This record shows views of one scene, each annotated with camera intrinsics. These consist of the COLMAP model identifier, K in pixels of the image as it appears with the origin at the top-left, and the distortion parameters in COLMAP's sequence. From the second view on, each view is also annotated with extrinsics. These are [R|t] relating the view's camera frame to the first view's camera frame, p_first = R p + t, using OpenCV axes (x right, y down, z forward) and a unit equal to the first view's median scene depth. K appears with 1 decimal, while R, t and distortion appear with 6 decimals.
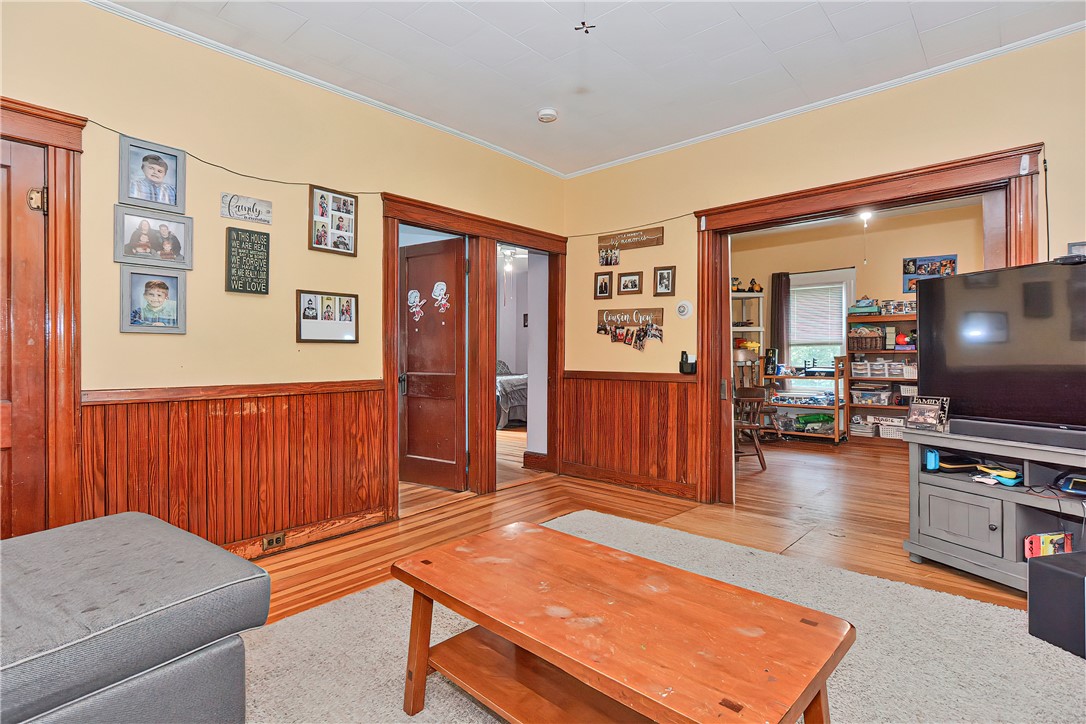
lens RADIAL K [[535.9, 0, 540.7], [0, 535.9, 357.5], [0, 0, 1]] dist [-0.032933, 0.017357]
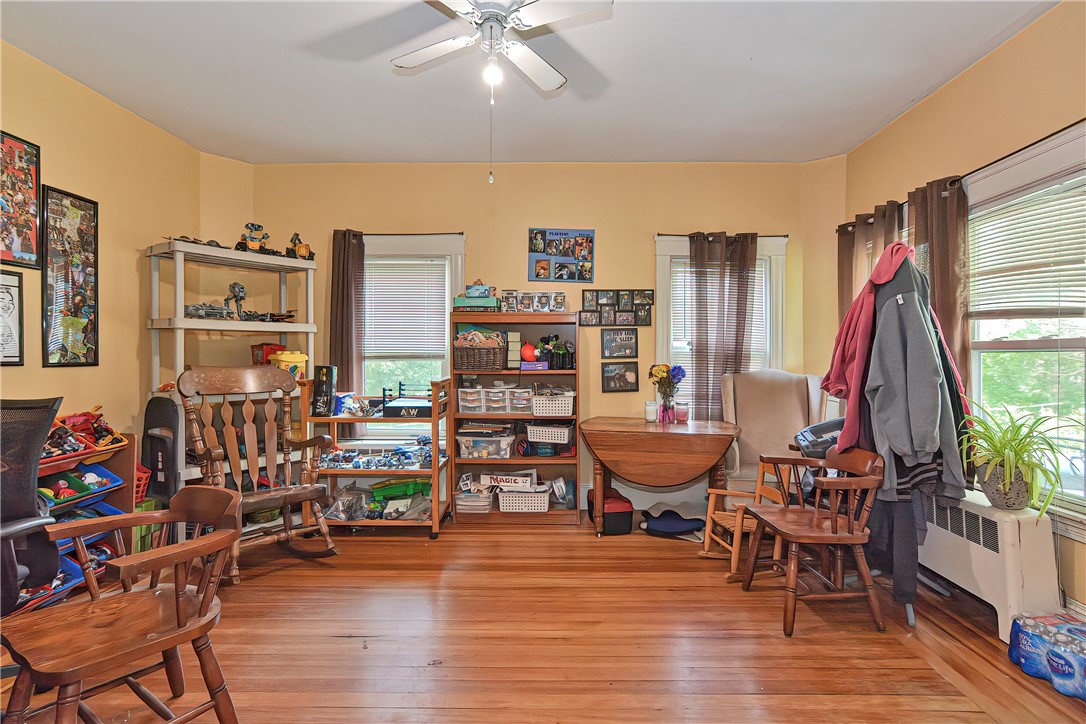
lens RADIAL K [[535.9, 0, 540.7], [0, 535.9, 357.5], [0, 0, 1]] dist [-0.032933, 0.017357]
pose [[0.770034, 0.005791, 0.637977, 0.273807], [-0.002651, 0.999979, -0.005877, -0.023291], [-0.637997, 0.002834, 0.770033, 0.479365]]
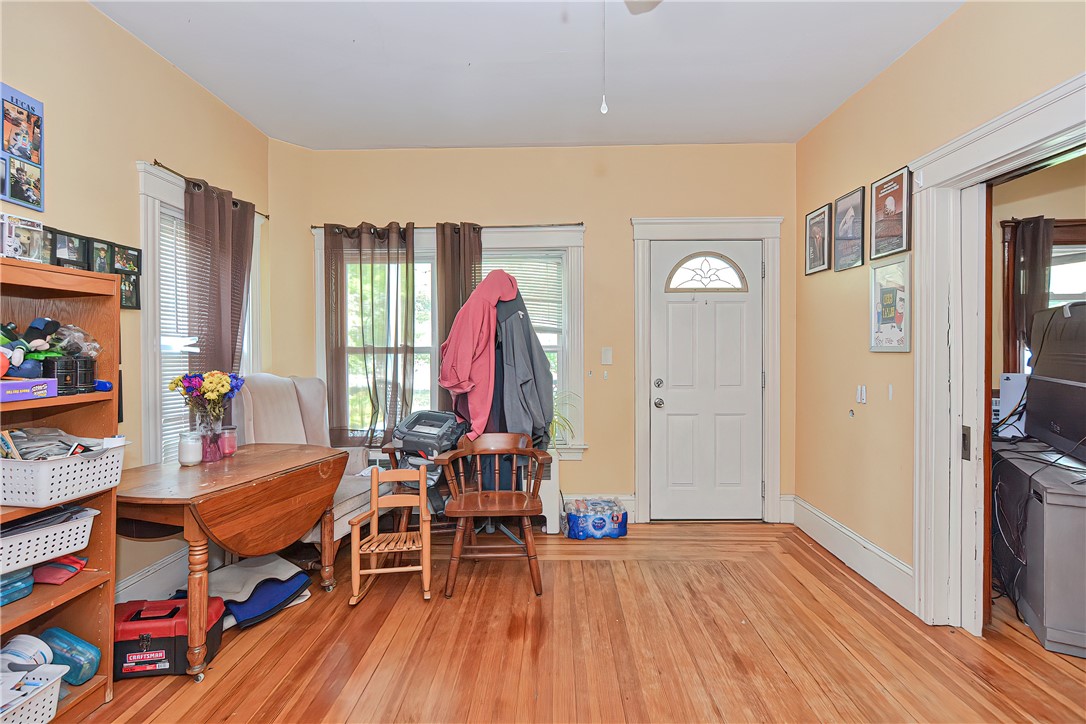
lens RADIAL K [[535.9, 0, 540.7], [0, 535.9, 357.5], [0, 0, 1]] dist [-0.032933, 0.017357]
pose [[-0.650319, -0.005920, 0.759638, 0.308266], [0.008853, 0.999843, 0.015372, -0.034437], [-0.759609, 0.016722, -0.650165, 0.921791]]
